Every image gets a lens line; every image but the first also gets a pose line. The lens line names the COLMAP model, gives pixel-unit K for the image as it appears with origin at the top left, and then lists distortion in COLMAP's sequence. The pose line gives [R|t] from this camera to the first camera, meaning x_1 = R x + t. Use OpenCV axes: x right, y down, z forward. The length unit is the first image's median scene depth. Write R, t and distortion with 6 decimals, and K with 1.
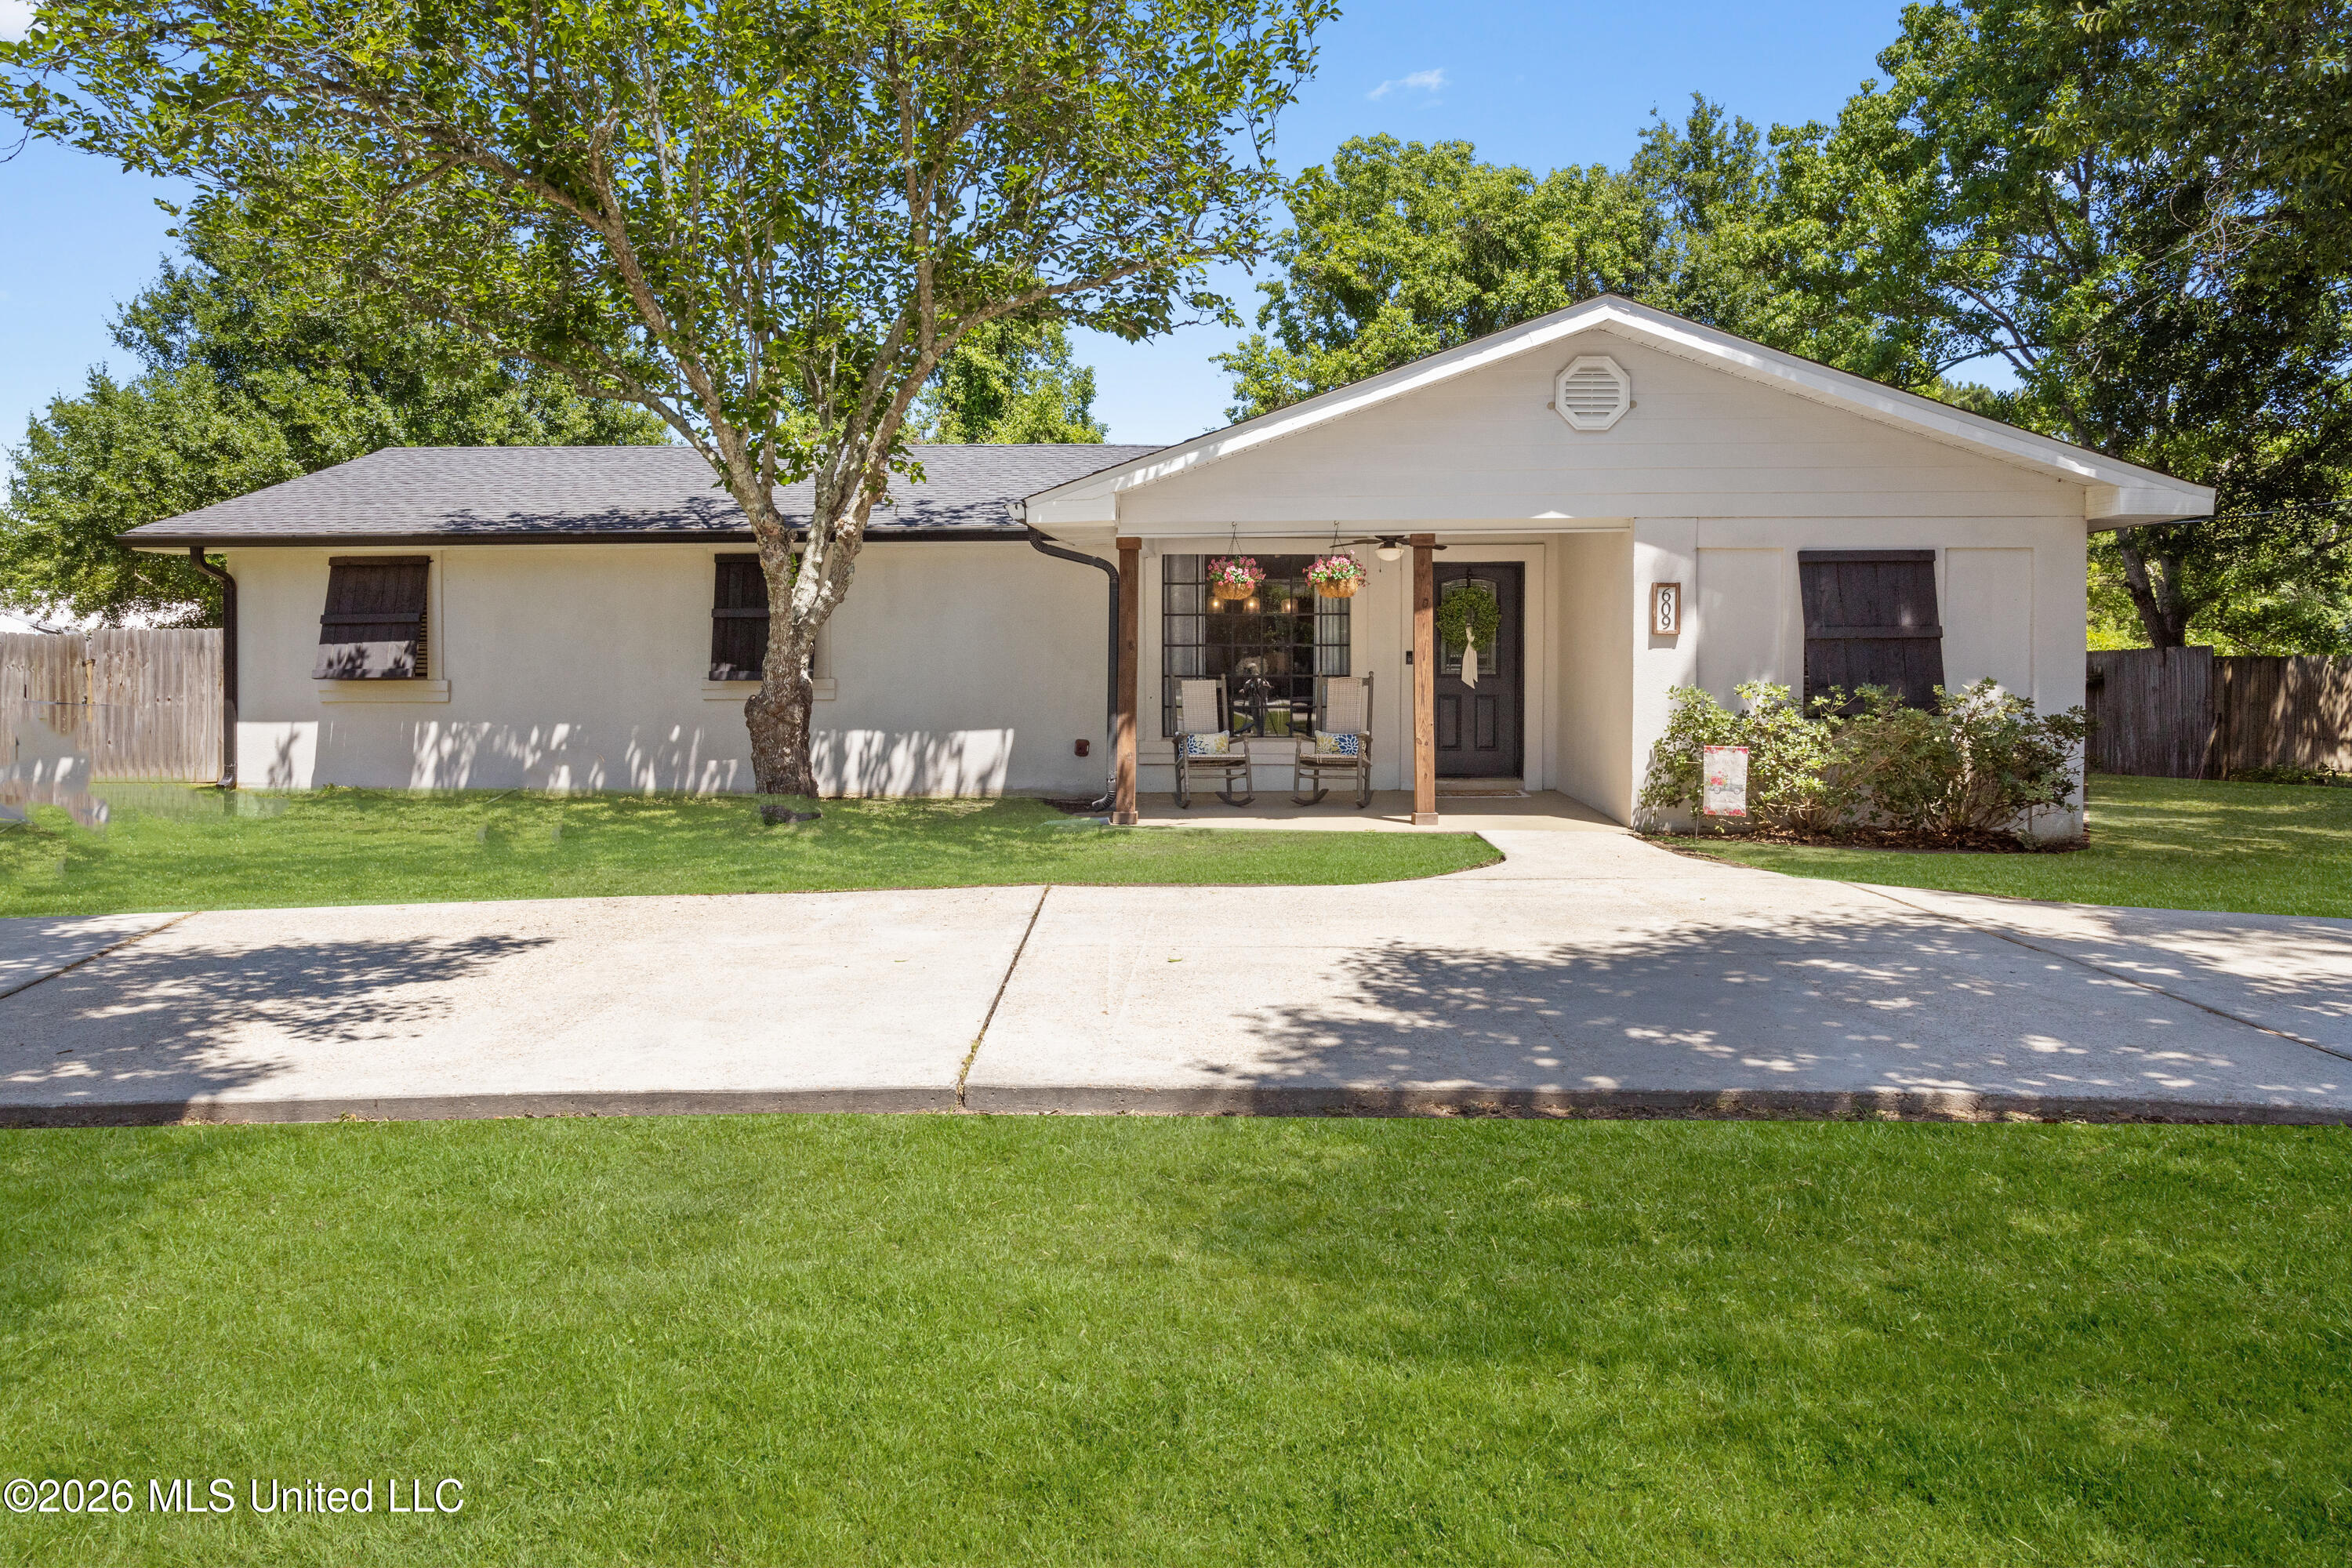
lens RADIAL K [[1649.6, 0, 1177.4], [0, 1649.6, 727.8], [0, 0, 1]] dist [0.001880, -0.001620]
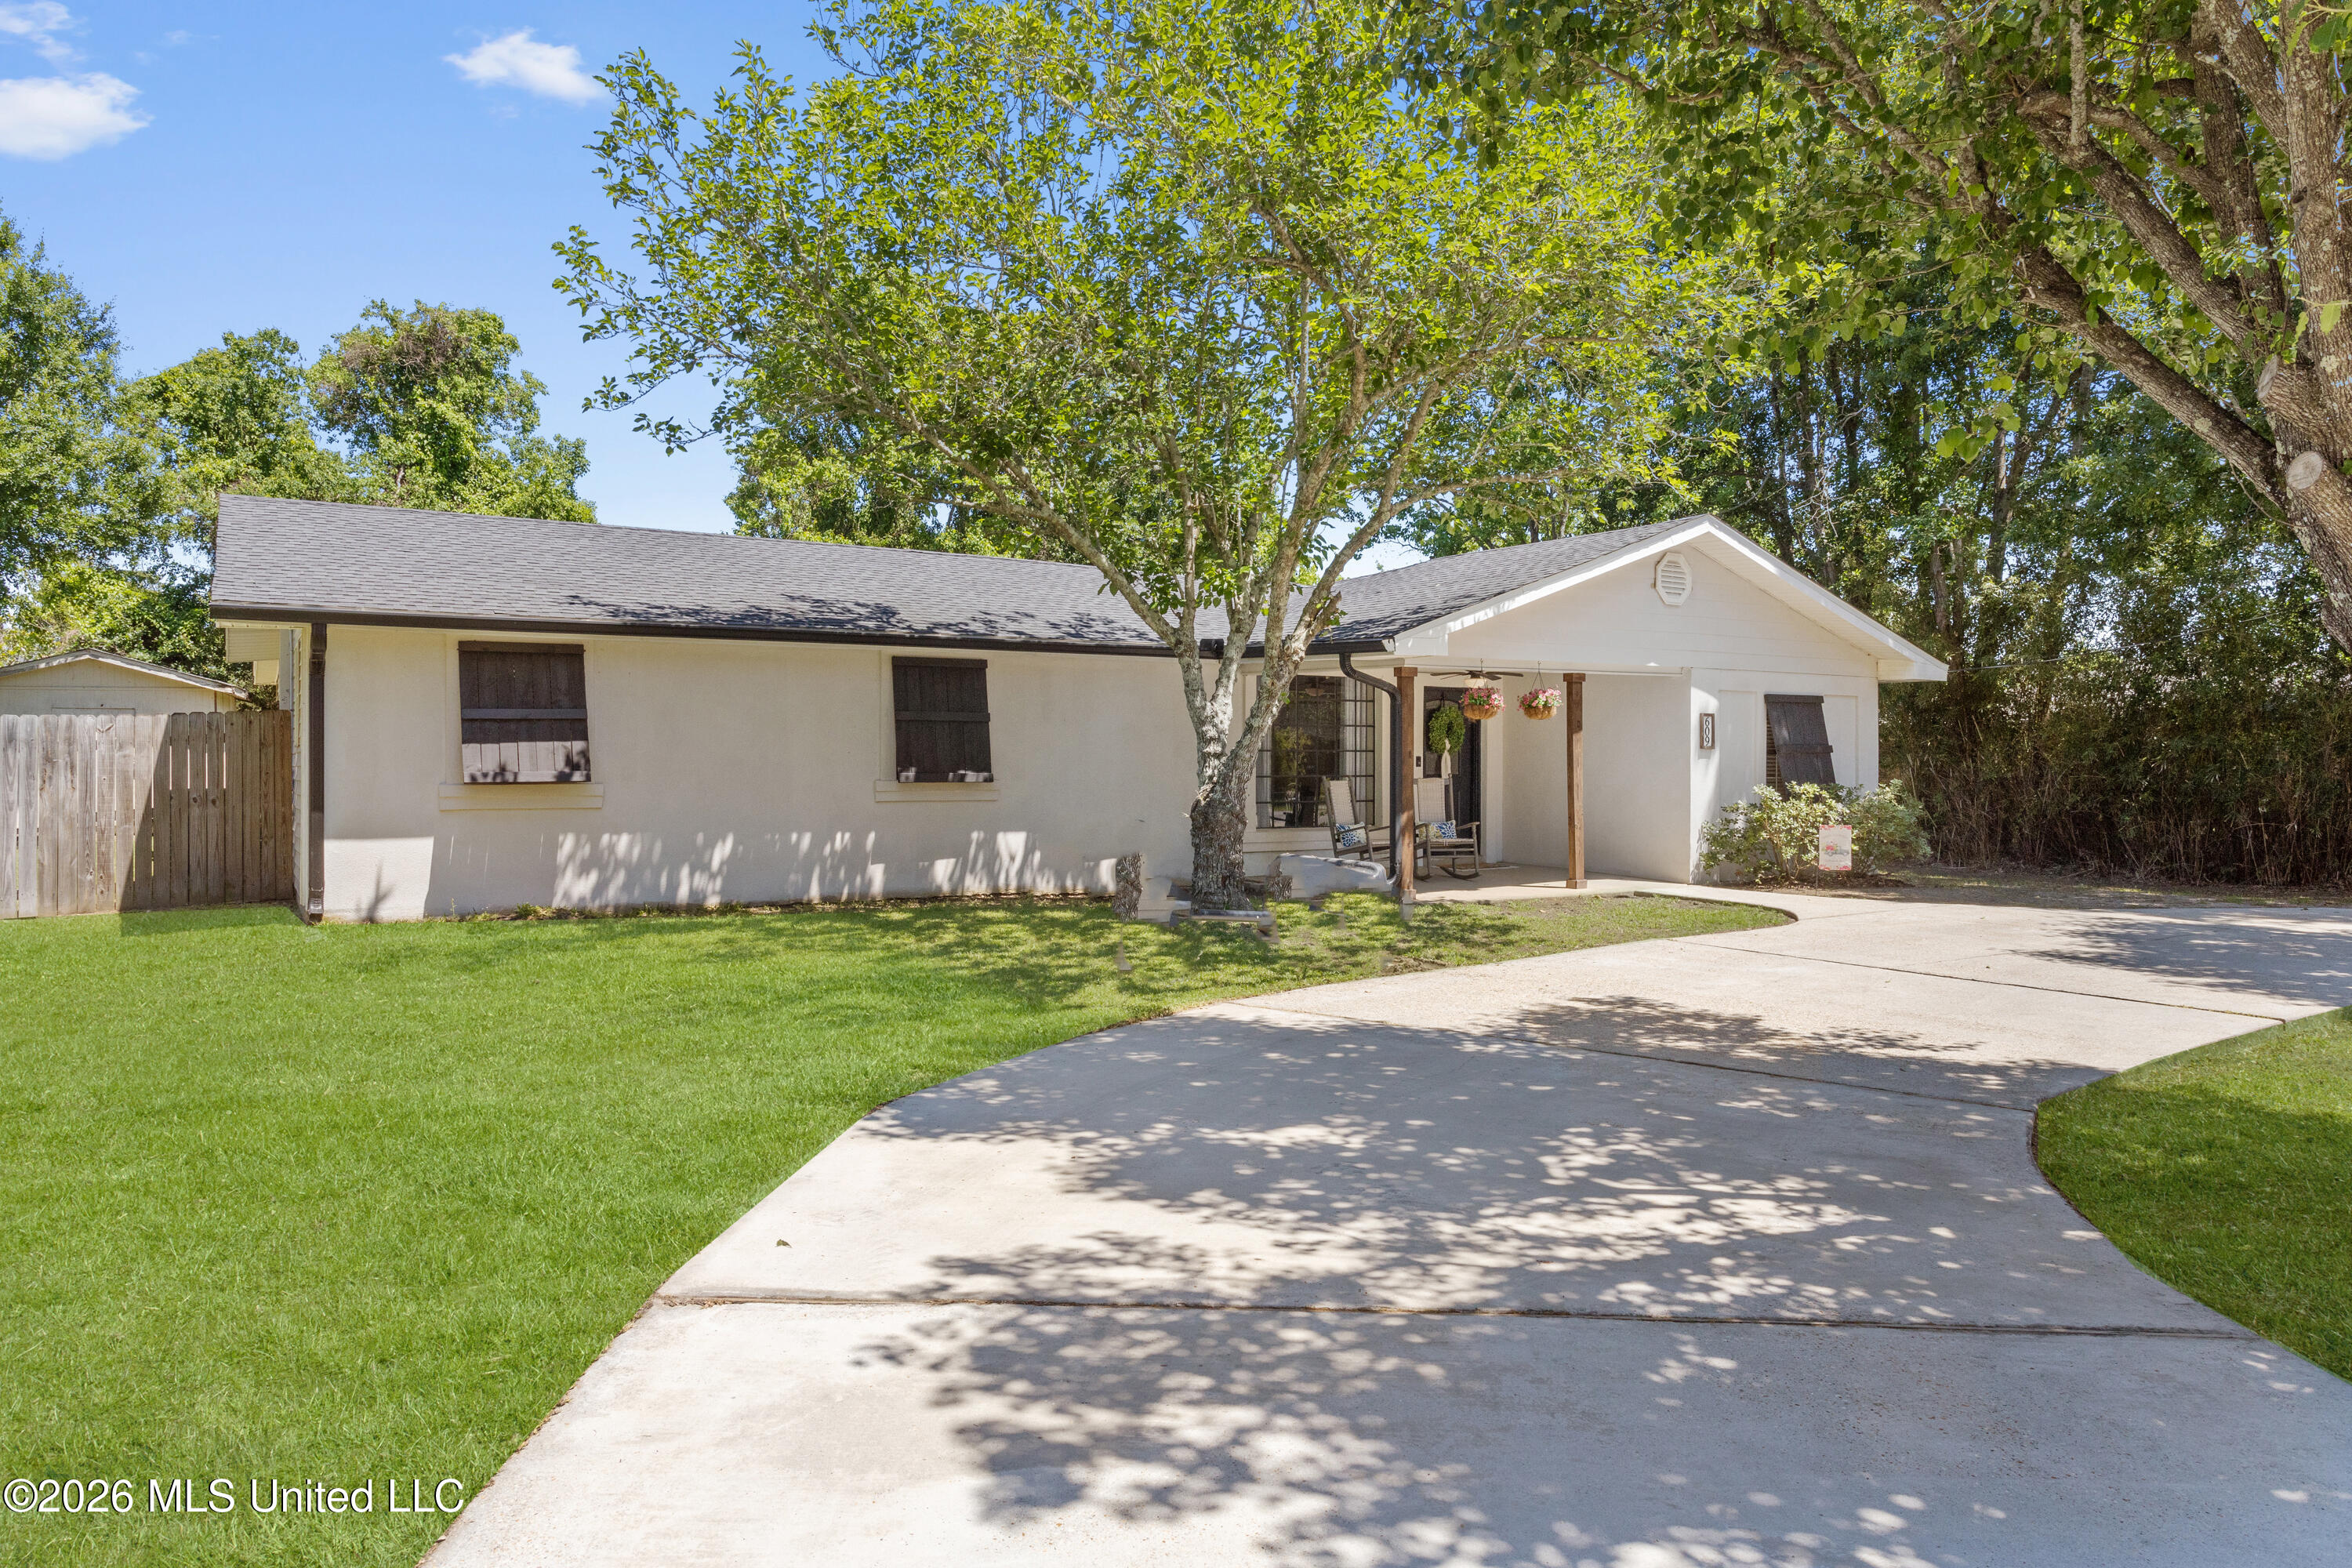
lens RADIAL K [[1649.6, 0, 1177.4], [0, 1649.6, 727.8], [0, 0, 1]] dist [0.001880, -0.001620]
pose [[0.788635, 0.011050, 0.614762, -0.748239], [0.018253, 0.998977, -0.041371, -0.017557], [-0.614591, 0.043848, 0.787626, 0.108994]]
